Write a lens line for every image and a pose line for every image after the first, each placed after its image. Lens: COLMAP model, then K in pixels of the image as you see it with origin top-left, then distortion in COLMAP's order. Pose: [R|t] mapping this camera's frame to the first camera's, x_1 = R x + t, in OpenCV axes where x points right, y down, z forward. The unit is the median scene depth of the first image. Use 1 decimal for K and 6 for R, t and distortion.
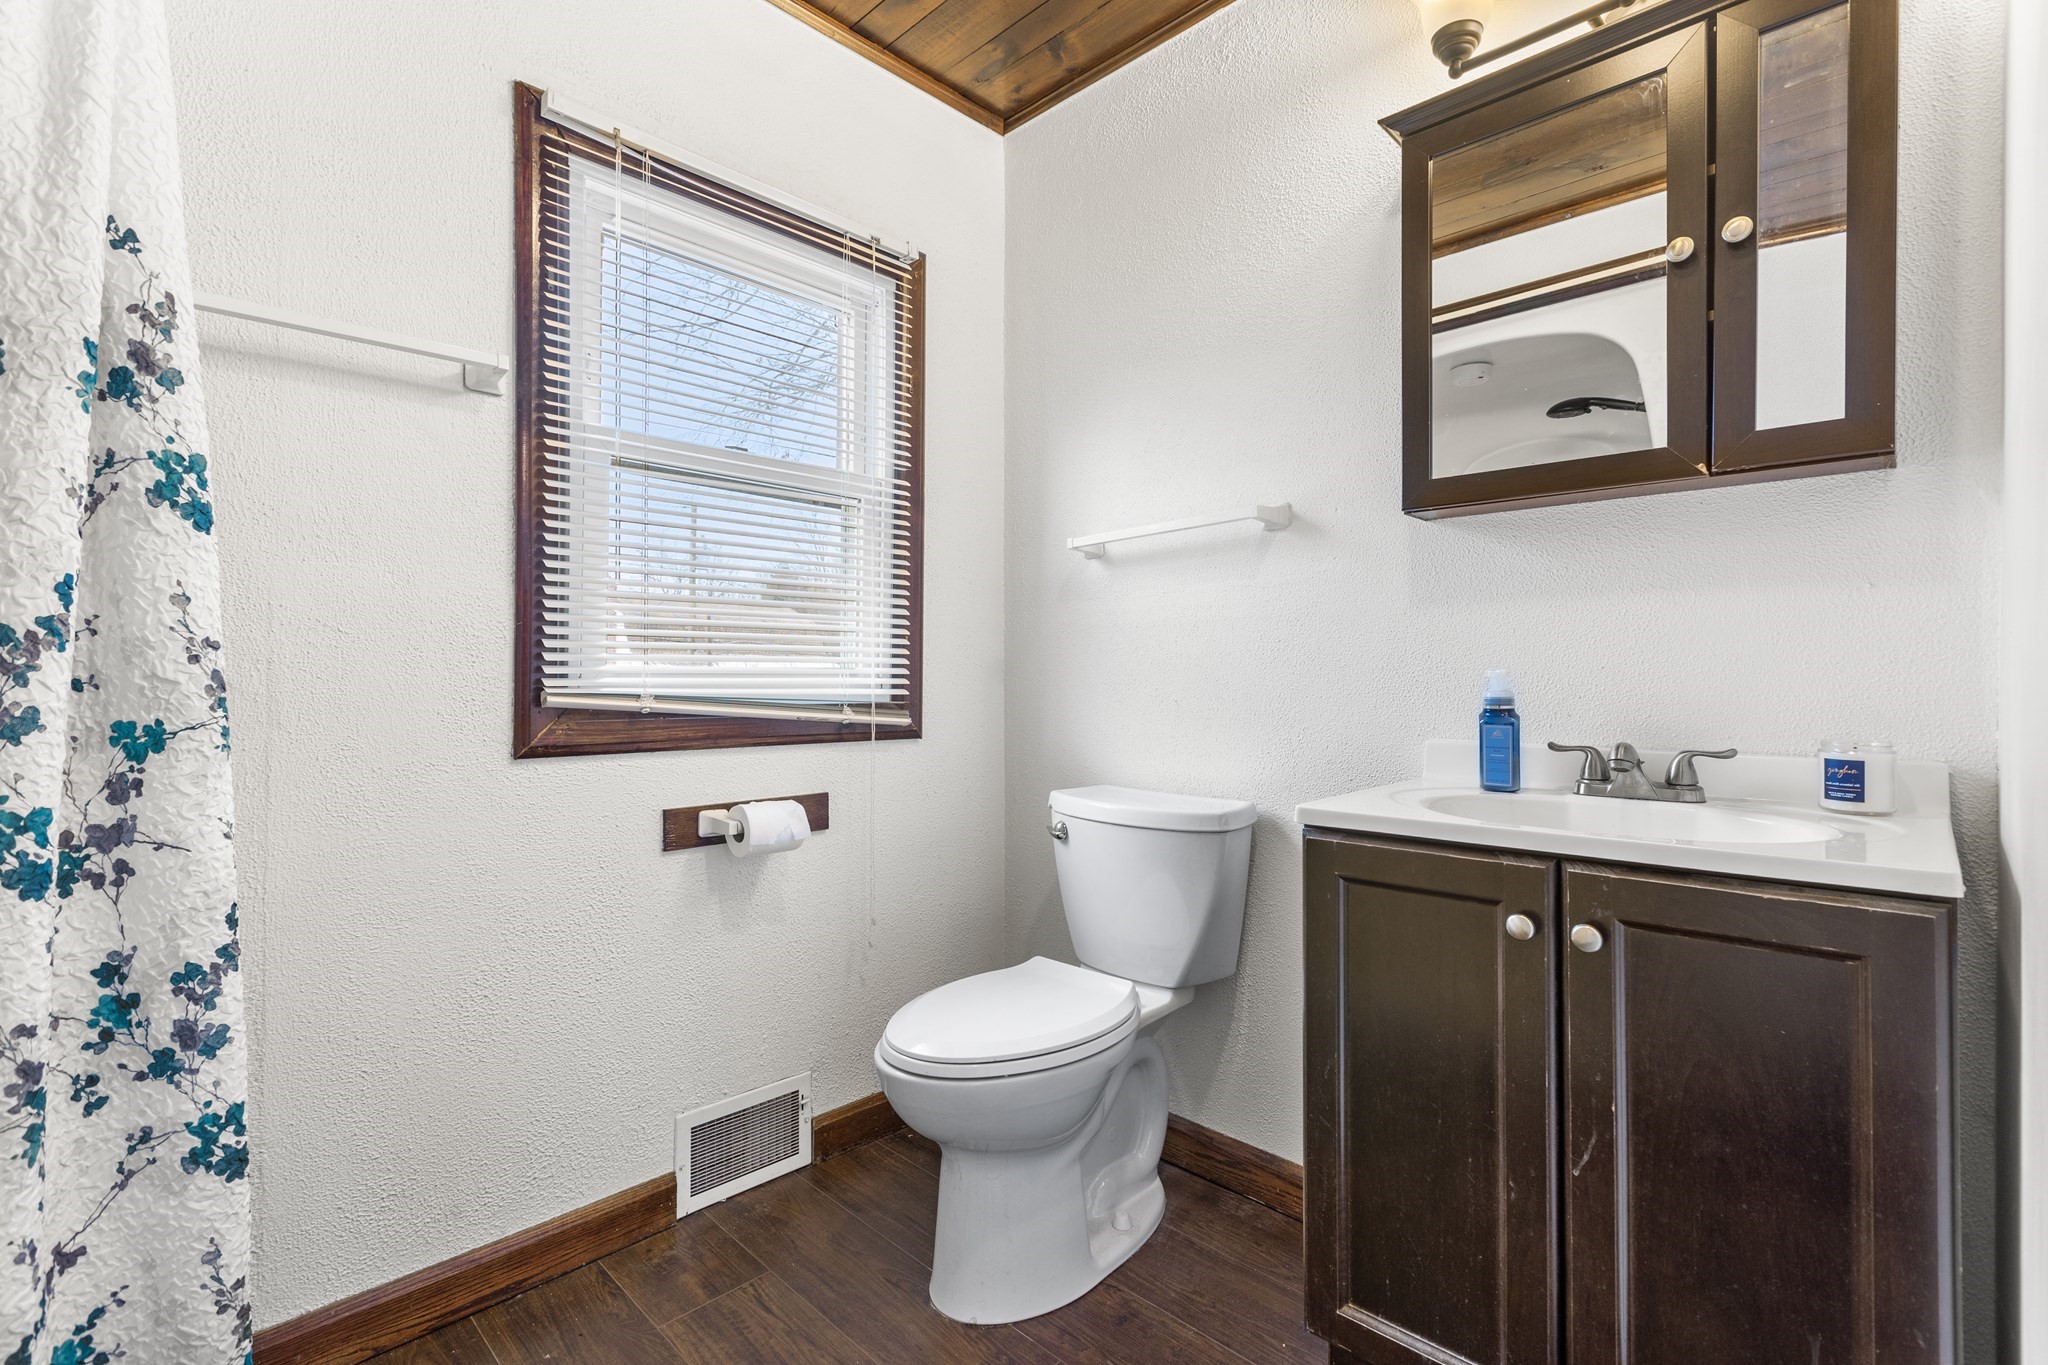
lens RADIAL K [[931.1, 0, 1024.0], [0, 931.1, 682.5], [0, 0, 1]] dist [0.001200, 0.000771]
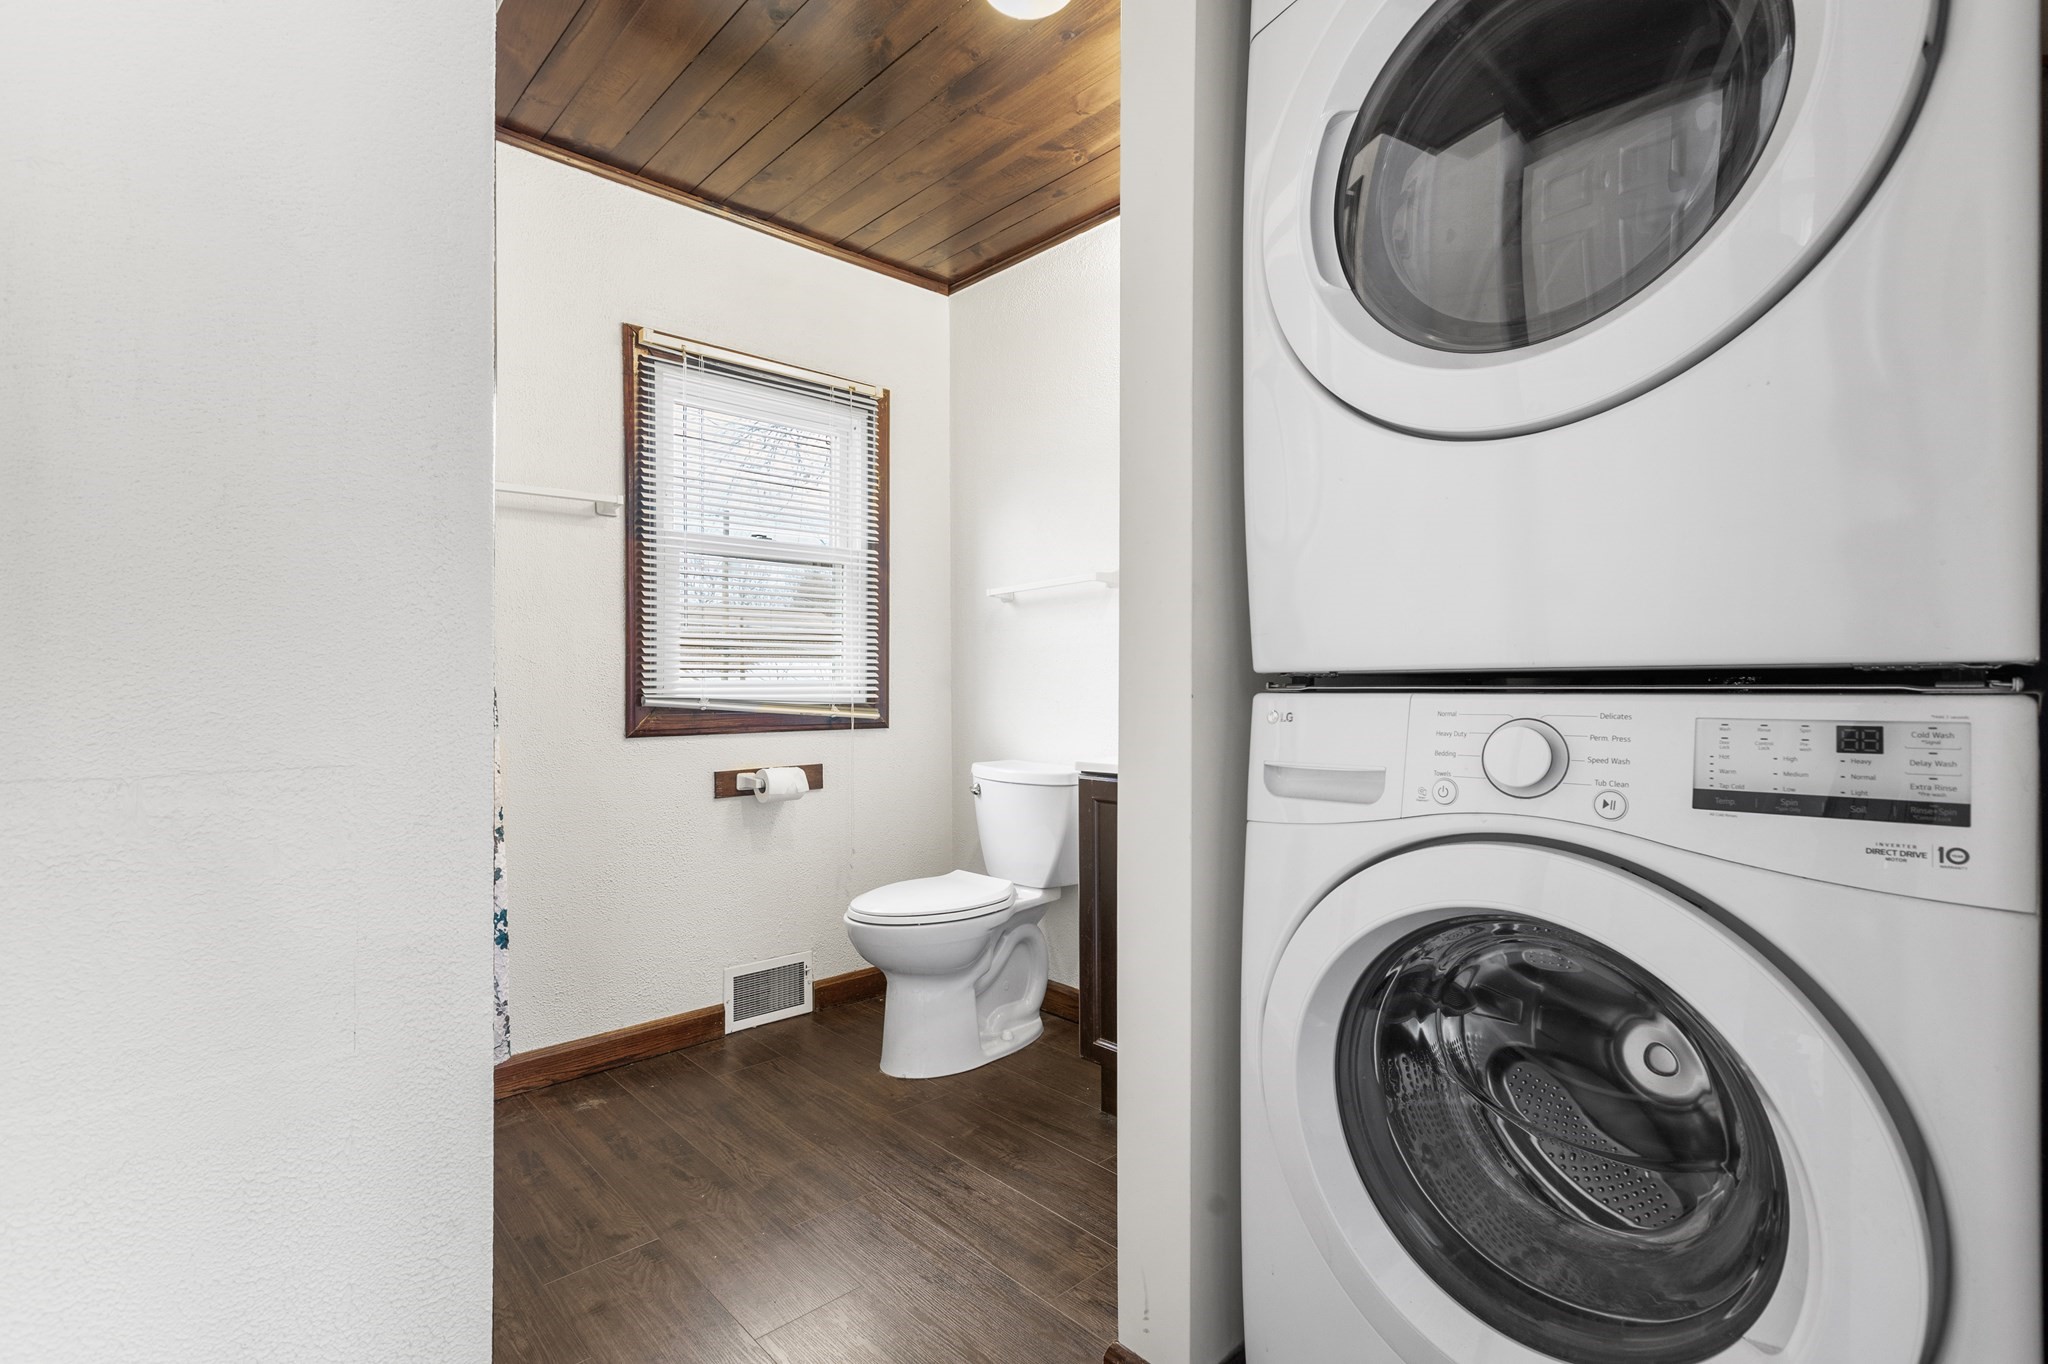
lens RADIAL K [[929.1, 0, 1020.2], [0, 929.1, 693.9], [0, 0, 1]] dist [-0.000238, 0.000355]
pose [[0.999336, -0.004413, -0.036170, 0.172007], [0.004735, 0.999950, 0.008827, -0.005516], [0.036129, -0.008992, 0.999307, -0.507344]]
